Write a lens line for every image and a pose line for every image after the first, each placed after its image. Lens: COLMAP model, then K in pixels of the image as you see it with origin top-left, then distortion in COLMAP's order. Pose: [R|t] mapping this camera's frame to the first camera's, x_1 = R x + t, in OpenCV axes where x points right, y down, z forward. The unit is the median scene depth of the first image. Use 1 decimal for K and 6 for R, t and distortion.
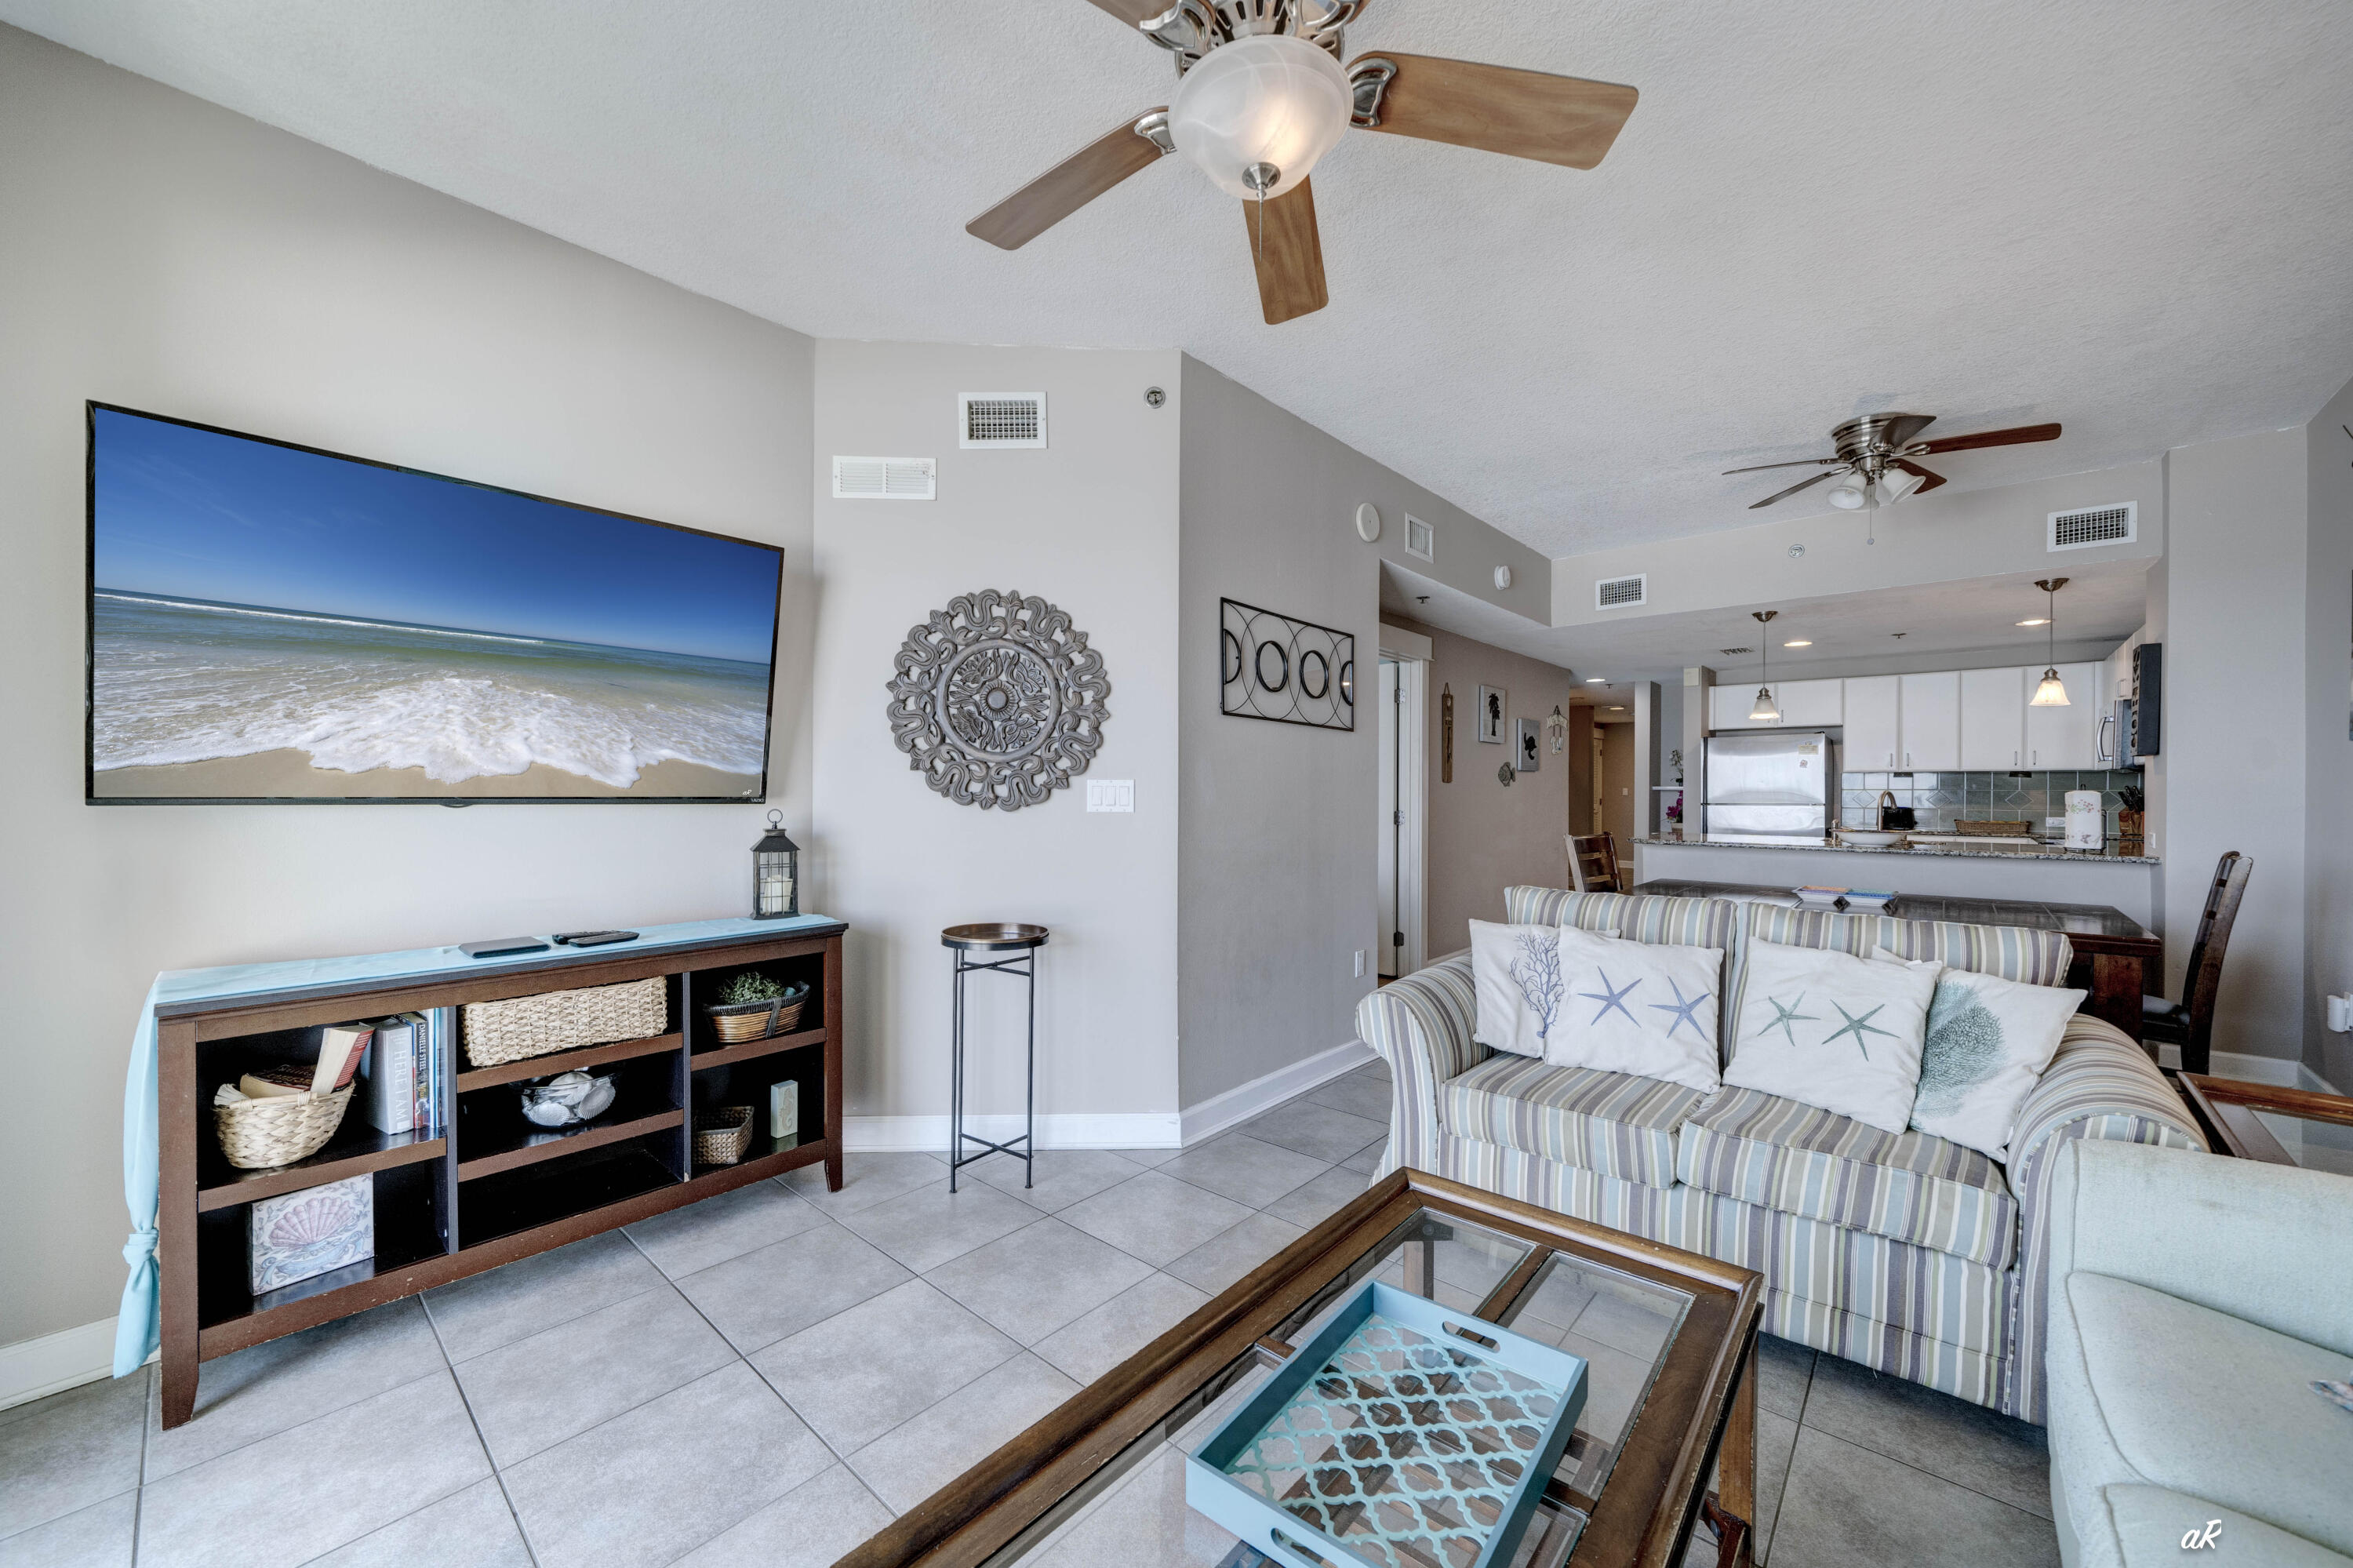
lens RADIAL K [[863.9, 0, 1178.4], [0, 863.9, 793.2], [0, 0, 1]] dist [-0.007137, 0.000271]
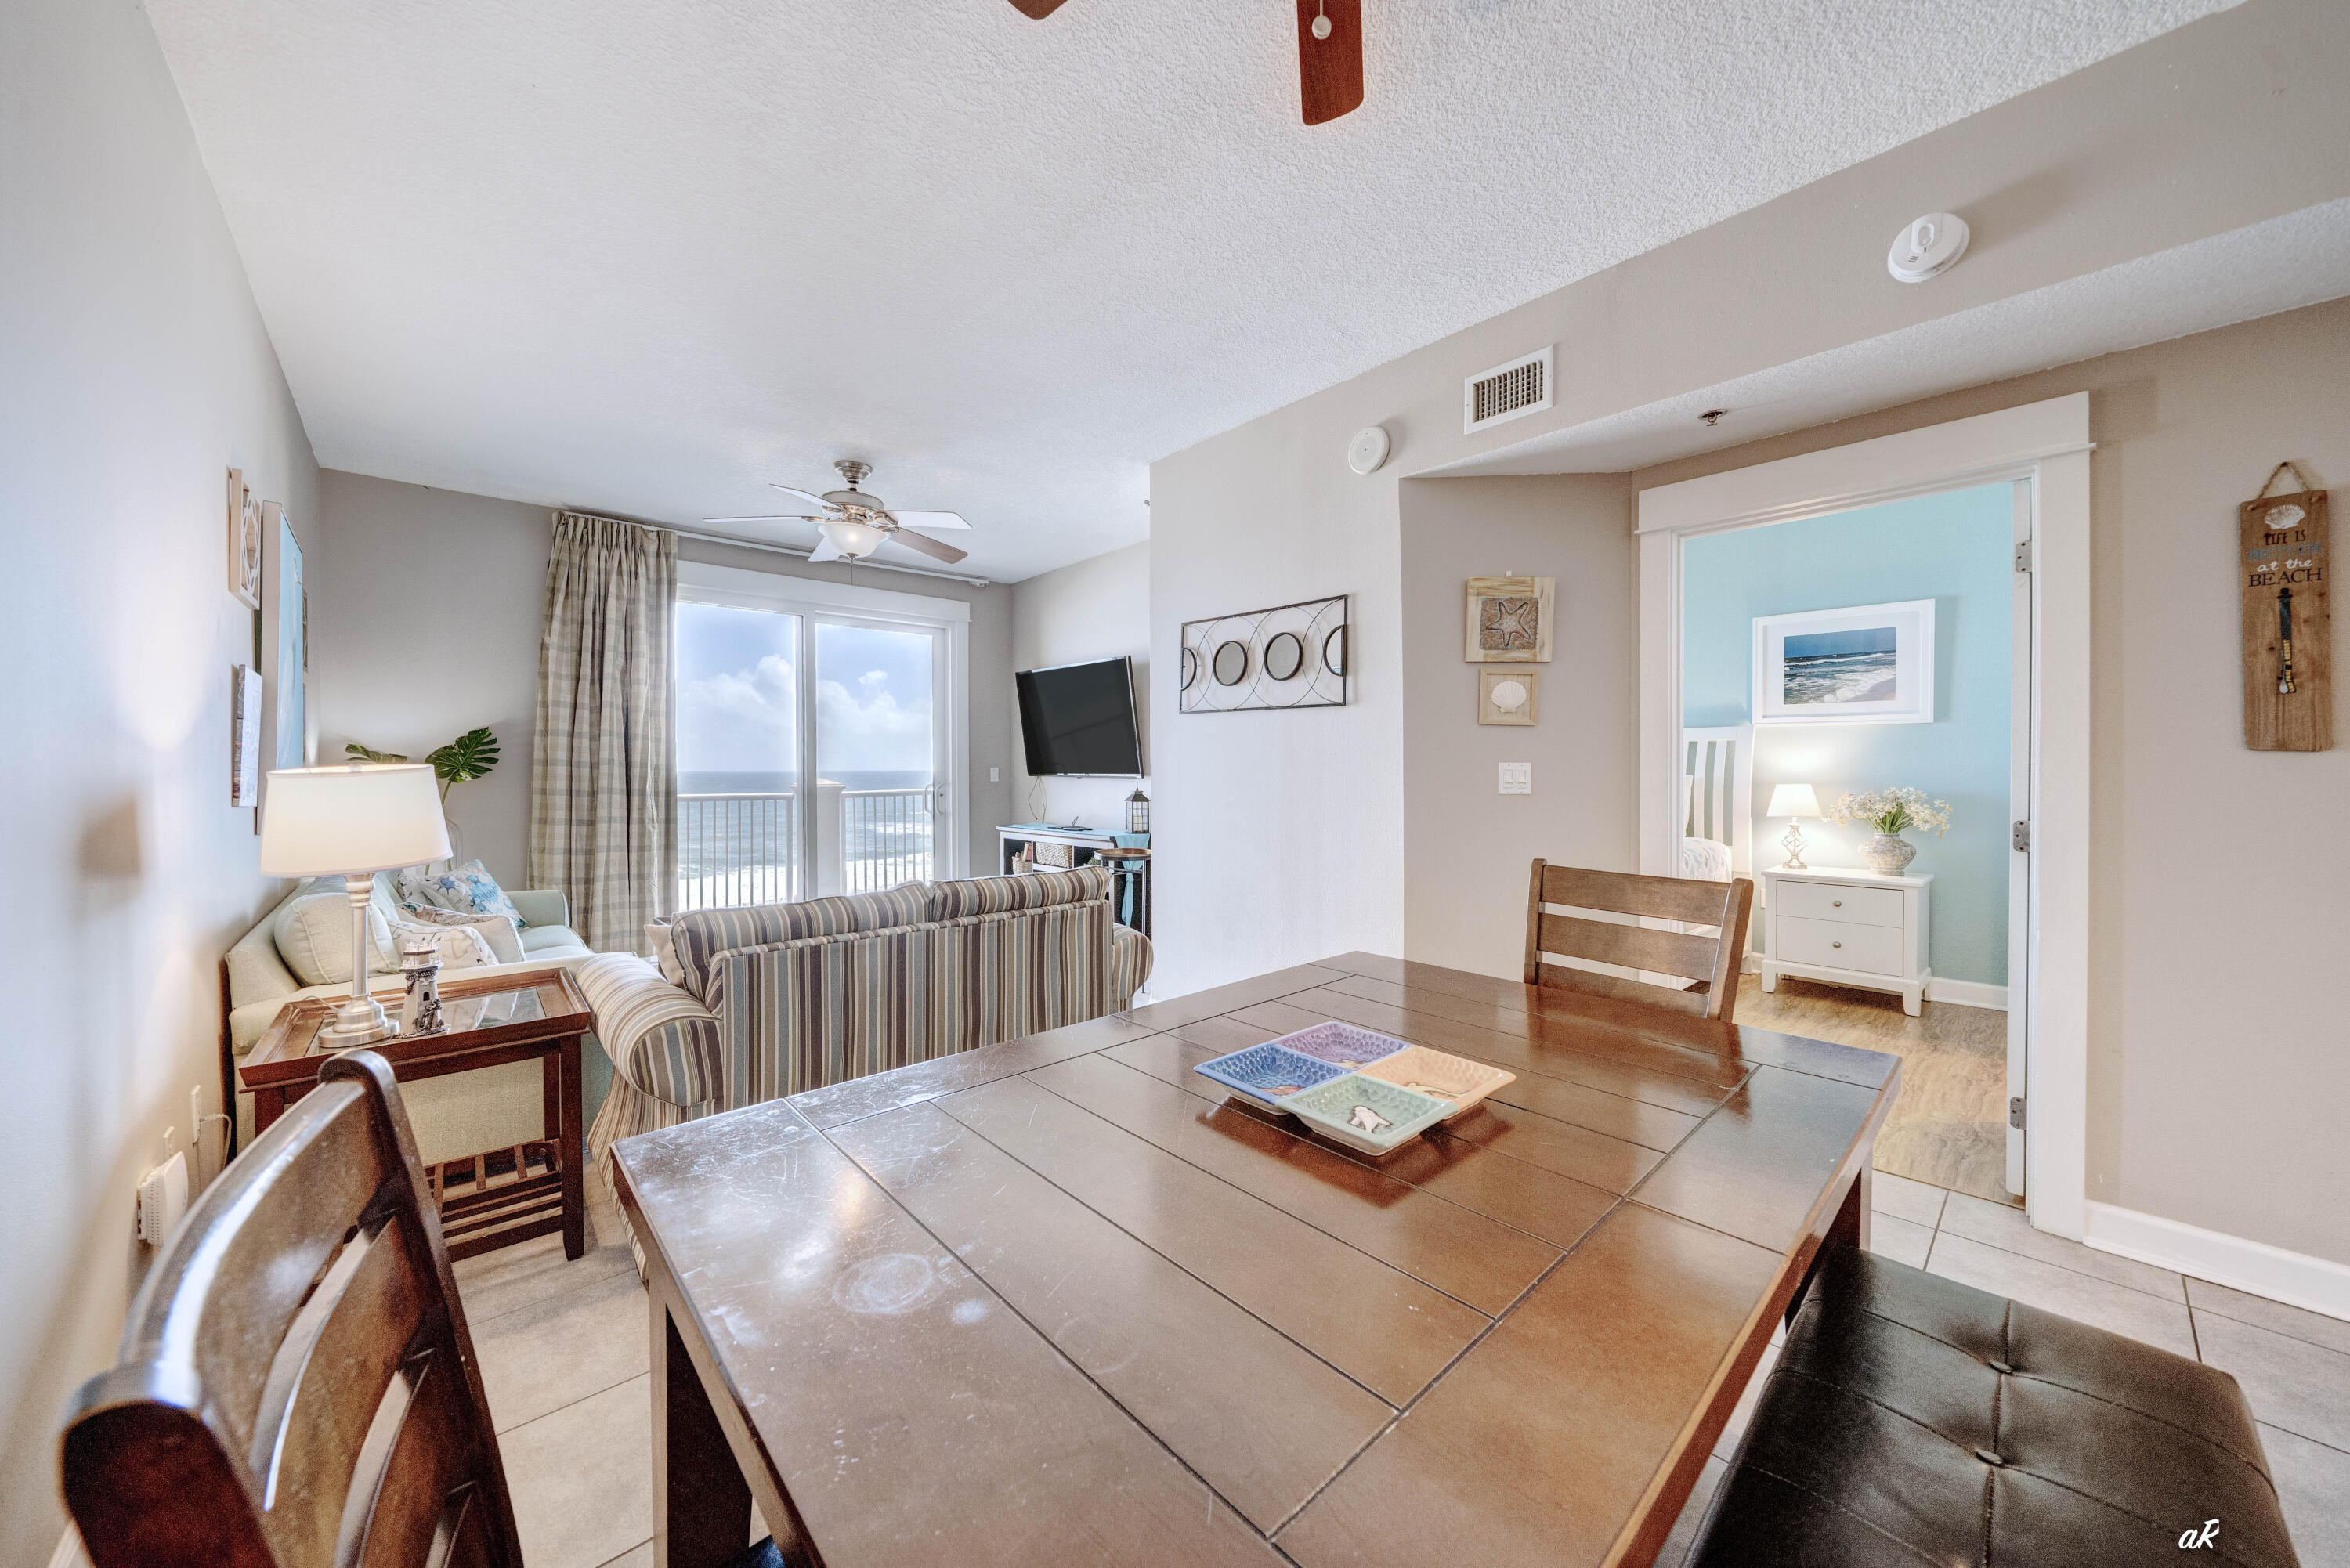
lens RADIAL K [[818.1, 0, 1168.2], [0, 818.1, 773.2], [0, 0, 1]] dist [-0.004795, -0.000473]
pose [[-0.105534, 0.001219, -0.994415, 1.283206], [-0.003244, 0.999994, 0.001570, -0.004544], [0.994410, 0.003392, -0.105530, 1.120977]]
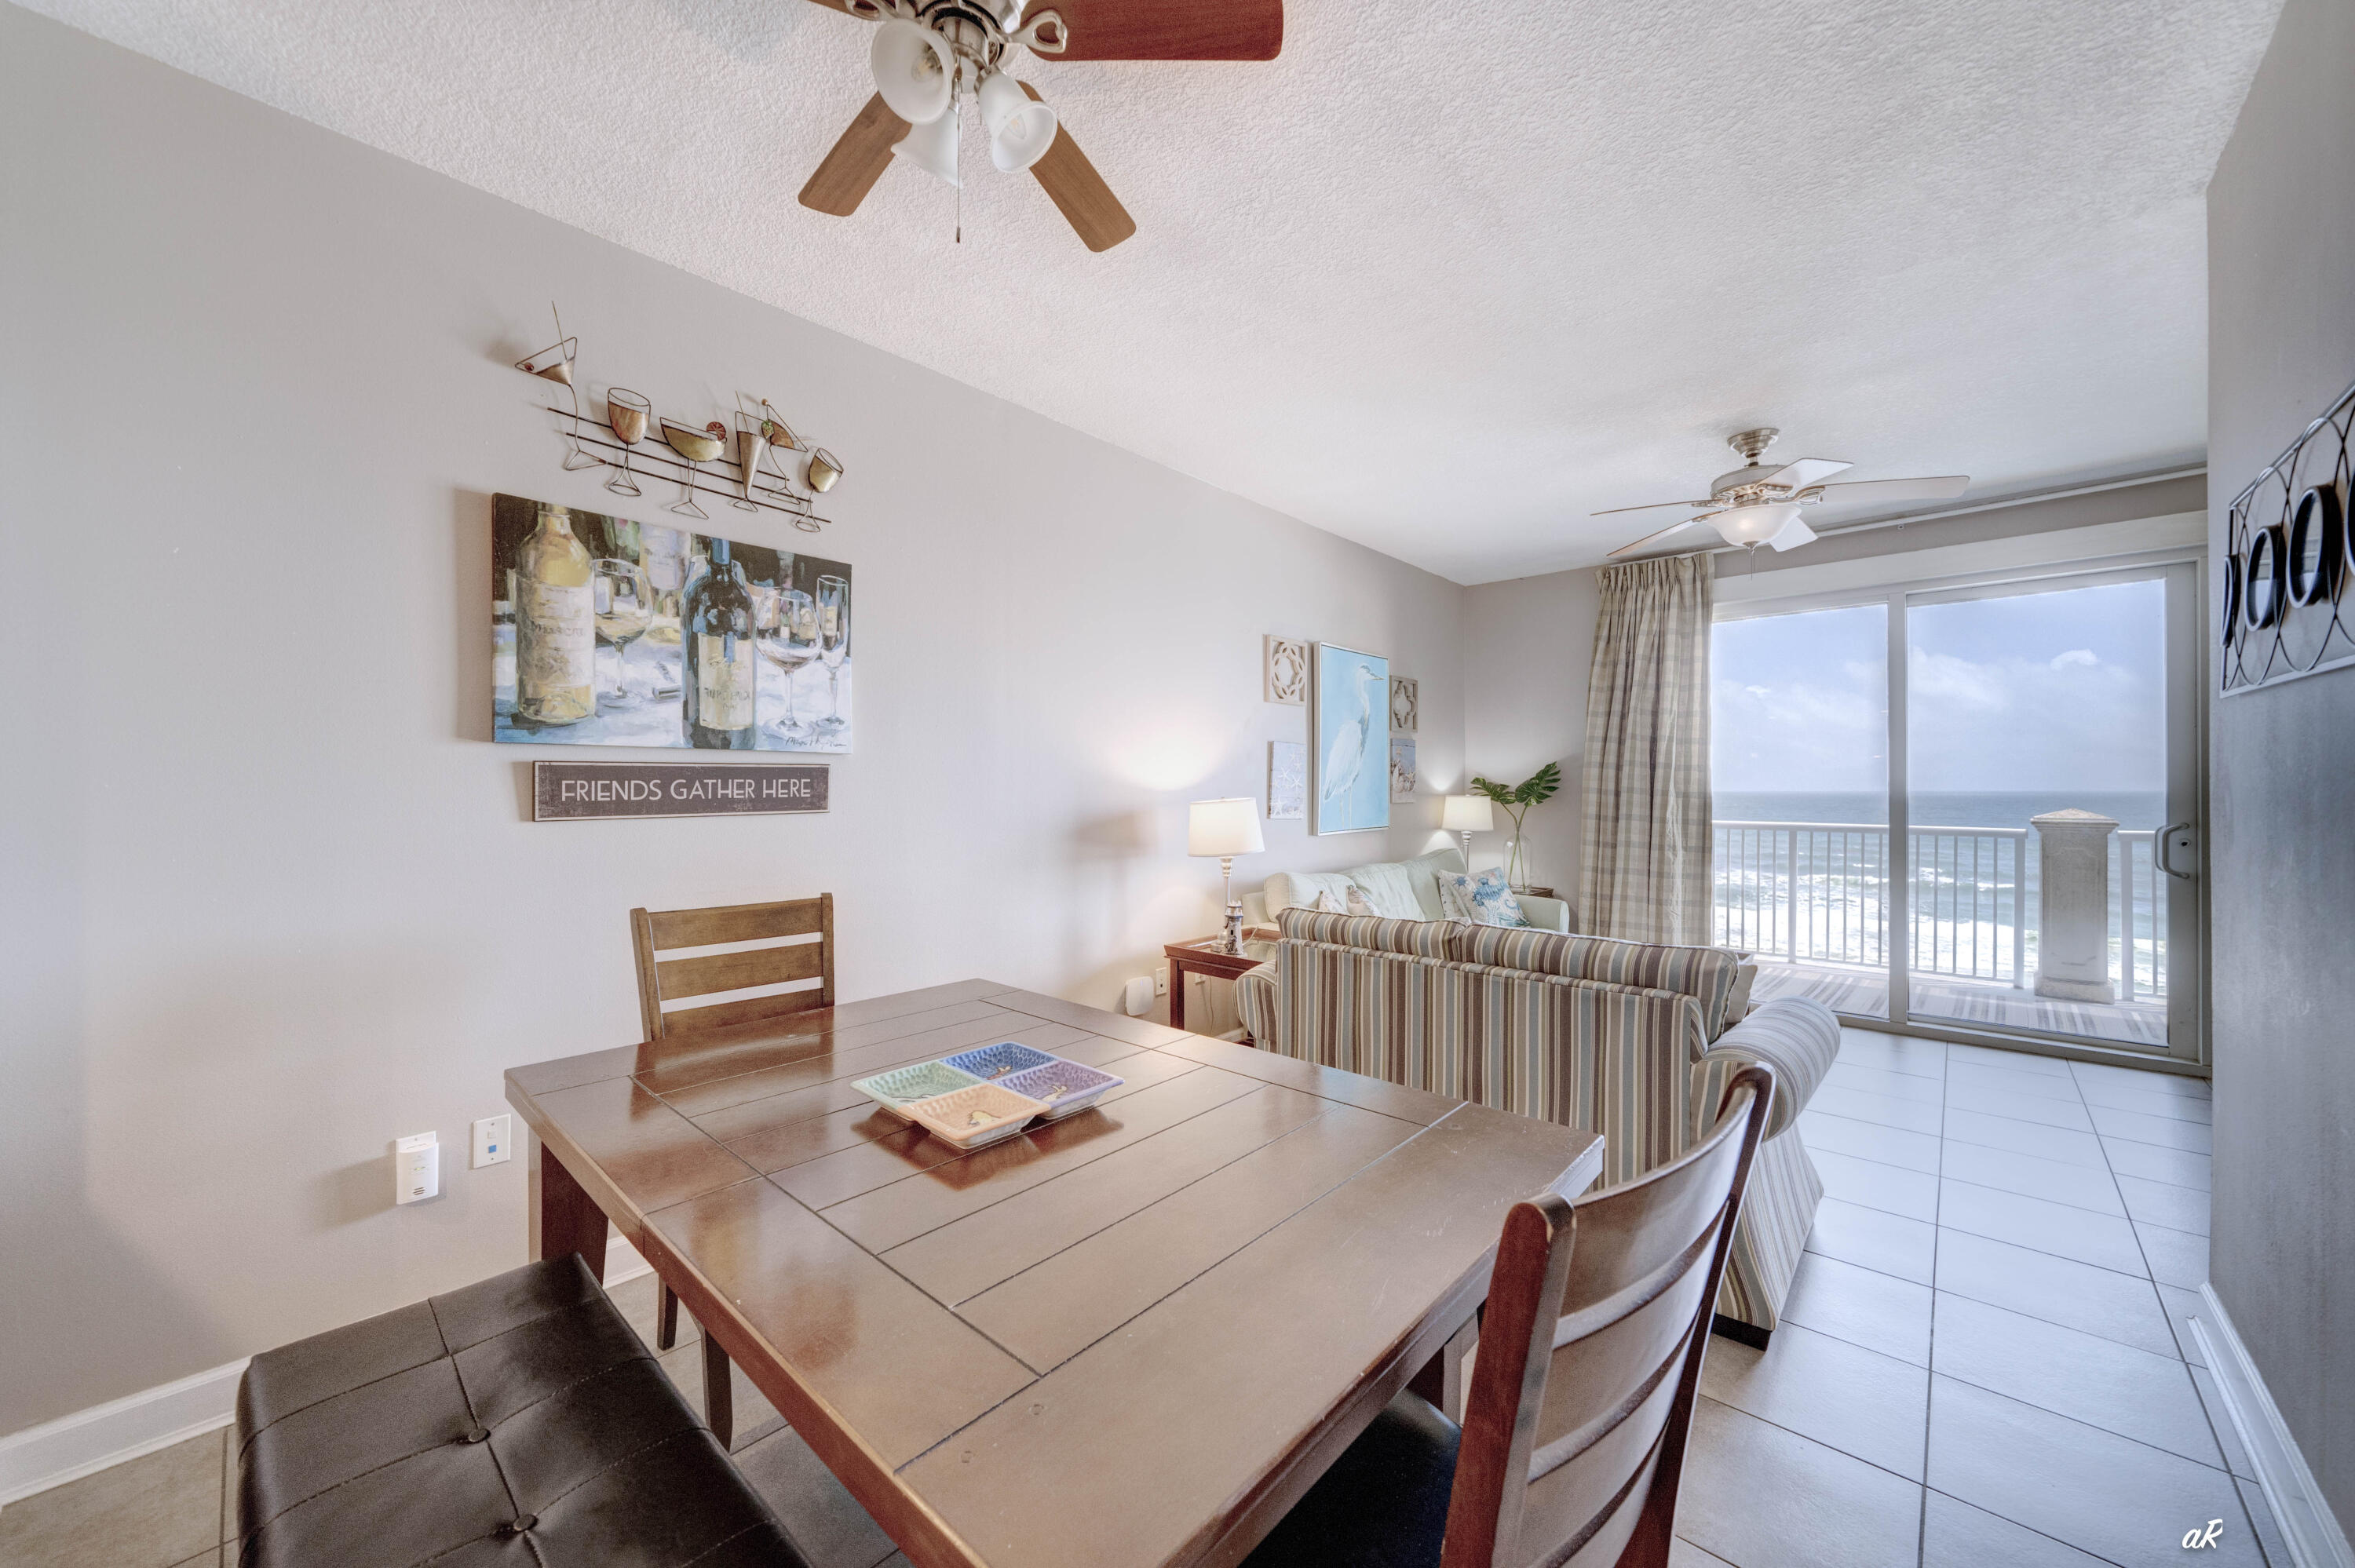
lens RADIAL K [[864.5, 0, 1169.1], [0, 864.5, 788.4], [0, 0, 1]] dist [-0.007137, 0.000271]
pose [[-0.999692, -0.002936, 0.024651, 0.783108], [-0.002819, 0.999985, 0.004775, -0.027427], [-0.024665, 0.004704, -0.999685, 1.640586]]
